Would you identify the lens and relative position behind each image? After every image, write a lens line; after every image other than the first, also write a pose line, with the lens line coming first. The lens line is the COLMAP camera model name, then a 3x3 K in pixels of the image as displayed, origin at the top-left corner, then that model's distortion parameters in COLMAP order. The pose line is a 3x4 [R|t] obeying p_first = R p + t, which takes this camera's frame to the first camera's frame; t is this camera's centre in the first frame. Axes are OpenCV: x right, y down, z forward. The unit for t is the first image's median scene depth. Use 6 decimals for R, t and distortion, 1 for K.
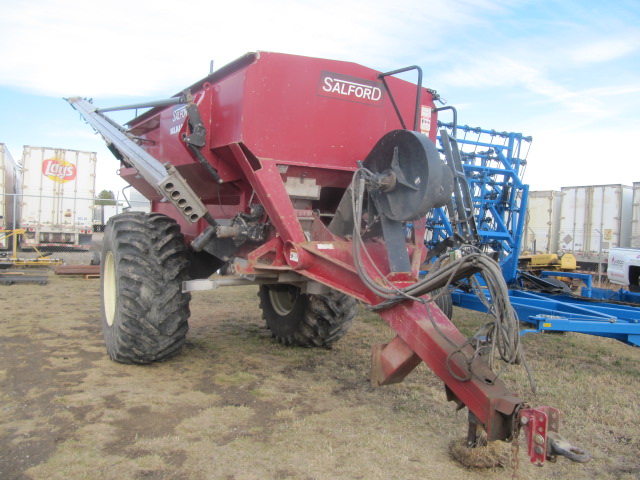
lens RADIAL K [[514.5, 0, 320.0], [0, 514.5, 240.0], [0, 0, 1]] dist [-0.064582, 0.002987]
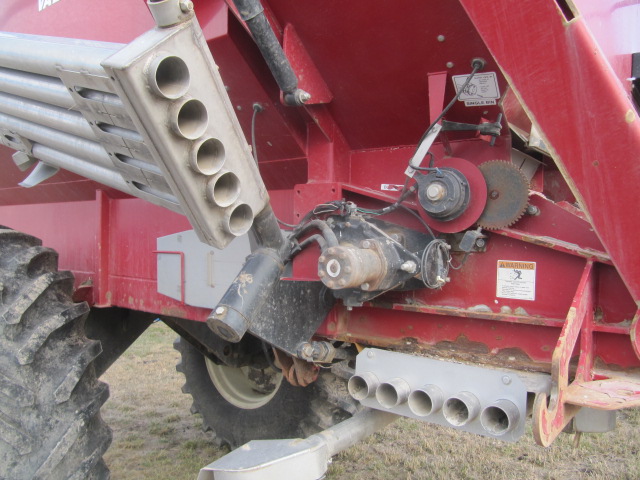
lens RADIAL K [[514.5, 0, 320.0], [0, 514.5, 240.0], [0, 0, 1]] dist [-0.064582, 0.002987]
pose [[0.930122, -0.037476, 0.365333, -0.244684], [0.047500, 0.998700, -0.018485, -0.021099], [-0.364166, 0.034547, 0.930693, 0.598021]]
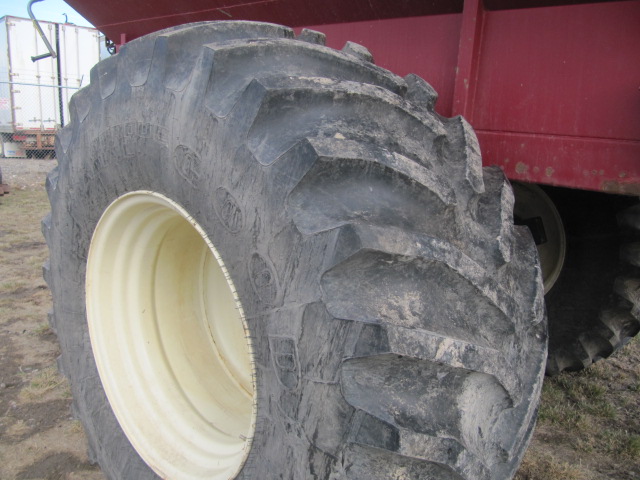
lens RADIAL K [[514.5, 0, 320.0], [0, 514.5, 240.0], [0, 0, 1]] dist [-0.064582, 0.002987]
pose [[0.951999, -0.056175, 0.300904, -0.444379], [-0.003598, 0.980895, 0.194502, -0.000593], [-0.306082, -0.186249, 0.933609, 0.826818]]
